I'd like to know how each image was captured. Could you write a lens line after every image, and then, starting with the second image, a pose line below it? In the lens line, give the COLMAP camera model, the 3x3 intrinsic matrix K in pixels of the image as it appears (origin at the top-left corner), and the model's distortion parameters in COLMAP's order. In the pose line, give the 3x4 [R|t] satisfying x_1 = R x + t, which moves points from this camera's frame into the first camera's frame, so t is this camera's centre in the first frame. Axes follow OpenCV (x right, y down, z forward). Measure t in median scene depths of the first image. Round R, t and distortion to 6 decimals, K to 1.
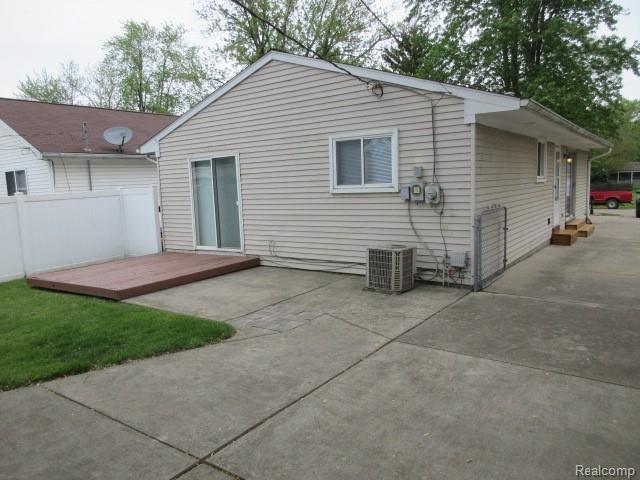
lens RADIAL K [[473.4, 0, 320.0], [0, 473.4, 240.0], [0, 0, 1]] dist [-0.010676, 0.008011]
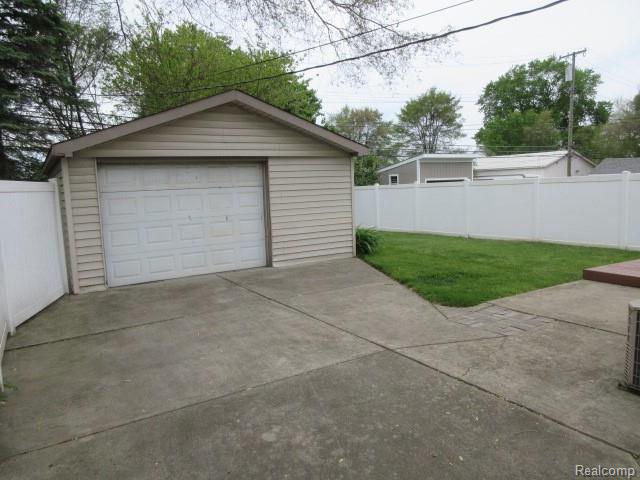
lens RADIAL K [[473.4, 0, 320.0], [0, 473.4, 240.0], [0, 0, 1]] dist [-0.010676, 0.008011]
pose [[-0.375030, 0.159836, -0.913129, 1.030996], [-0.064860, 0.978085, 0.197844, -0.175903], [0.924741, 0.133423, -0.356444, 1.189607]]
